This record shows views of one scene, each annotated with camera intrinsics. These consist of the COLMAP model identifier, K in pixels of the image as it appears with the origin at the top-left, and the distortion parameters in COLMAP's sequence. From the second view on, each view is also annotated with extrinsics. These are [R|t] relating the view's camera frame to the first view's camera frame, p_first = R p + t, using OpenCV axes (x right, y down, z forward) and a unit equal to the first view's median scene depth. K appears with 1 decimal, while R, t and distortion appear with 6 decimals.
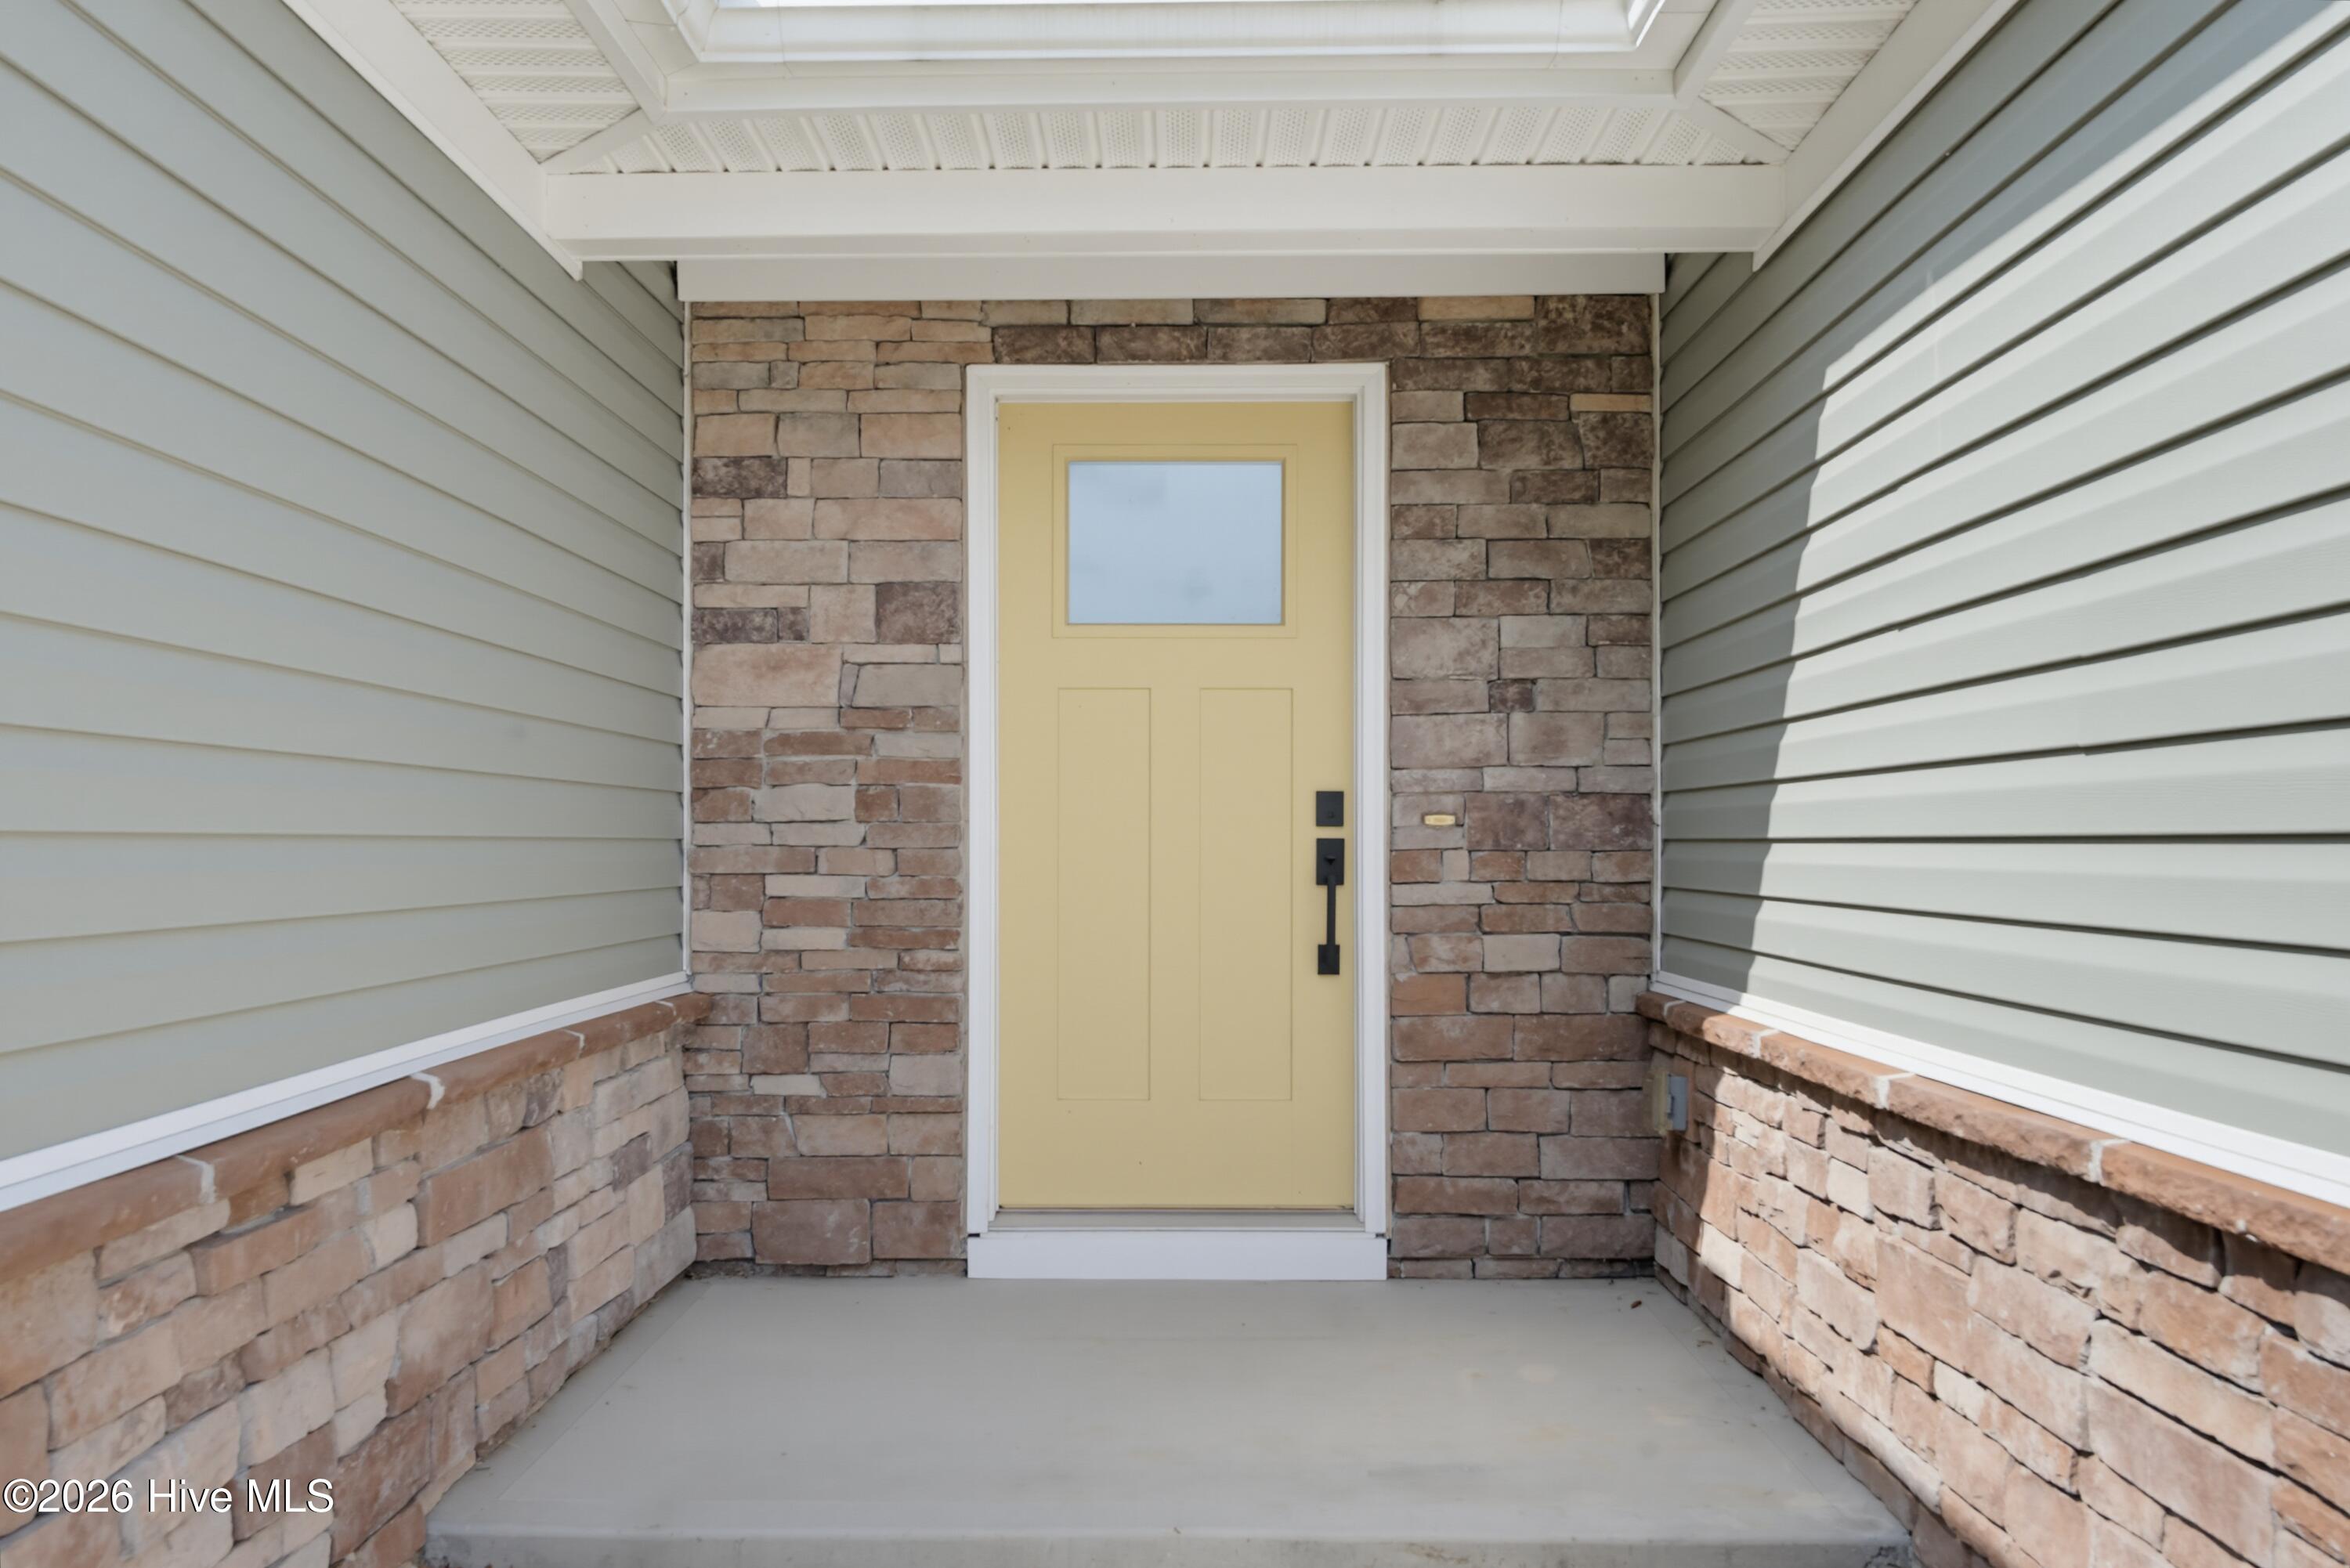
lens RADIAL K [[1819.1, 0, 1245.8], [0, 1819.1, 830.4], [0, 0, 1]] dist [0.010720, -0.012082]
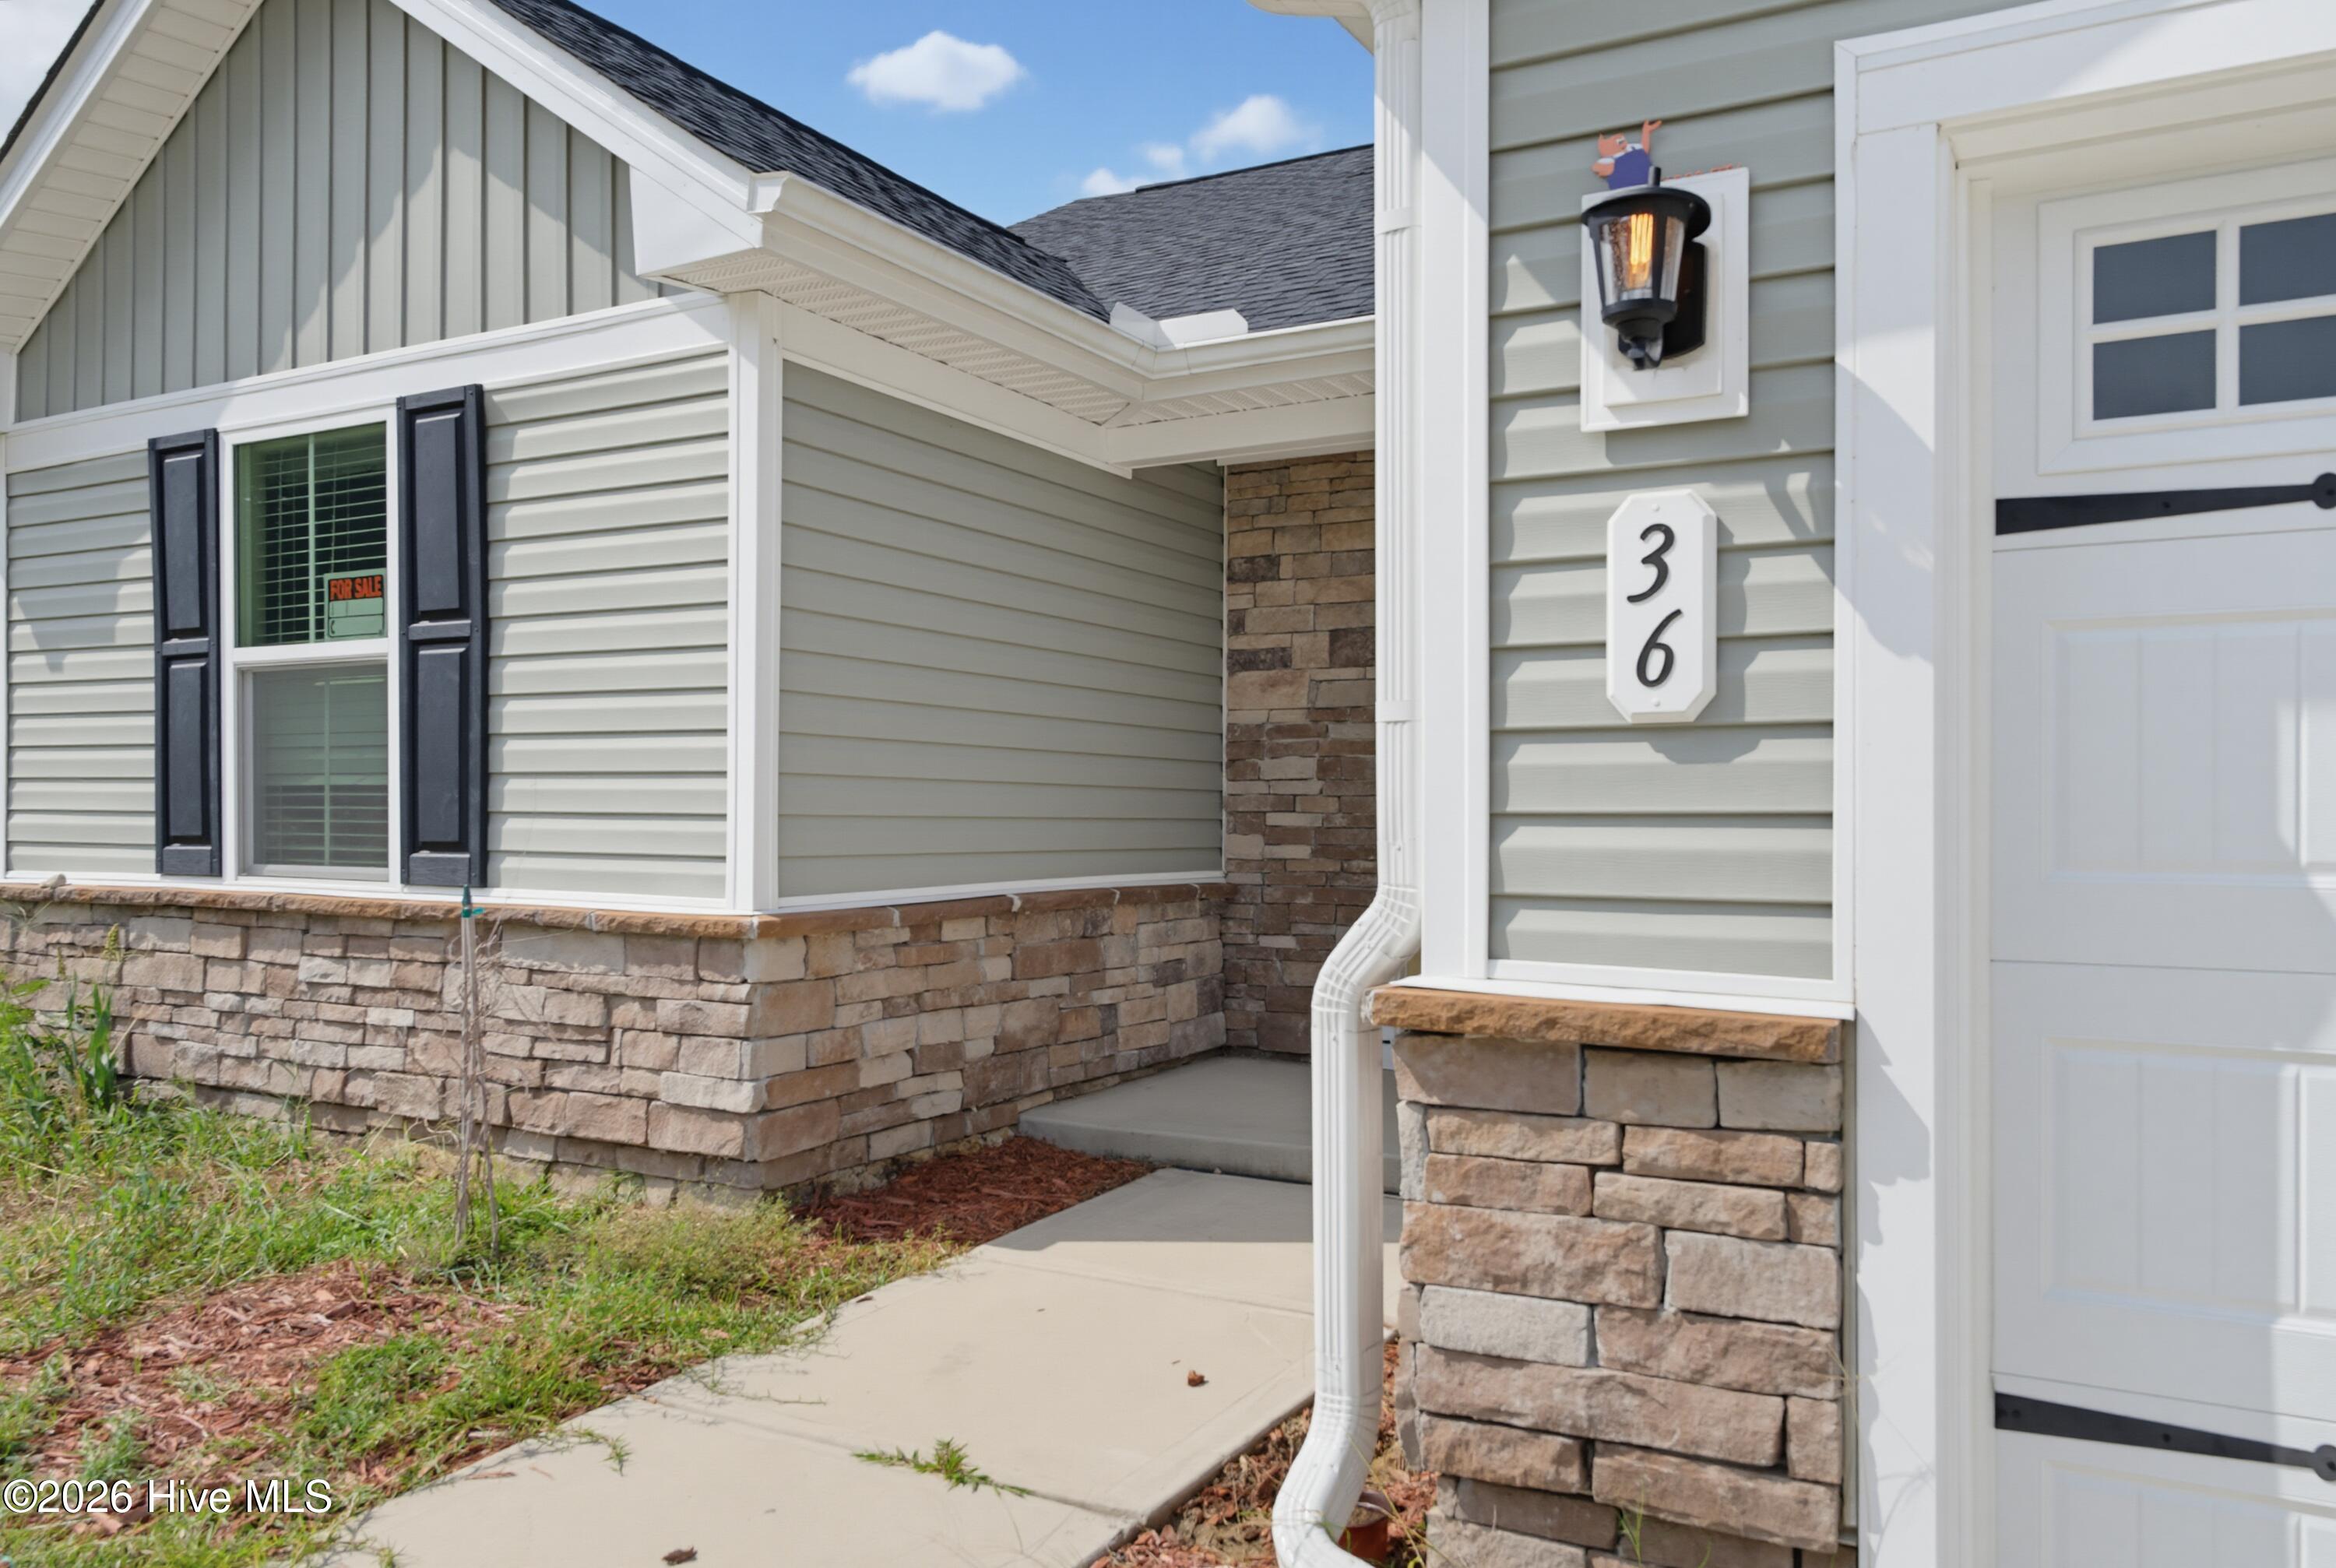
lens RADIAL K [[1711.0, 0, 1172.8], [0, 1711.0, 806.6], [0, 0, 1]] dist [-0.001634, -0.001356]
pose [[0.883551, 0.000254, -0.468335, 0.380484], [0.000453, 0.999999, 0.001396, 0.017039], [0.468335, -0.001445, 0.883550, -0.393559]]
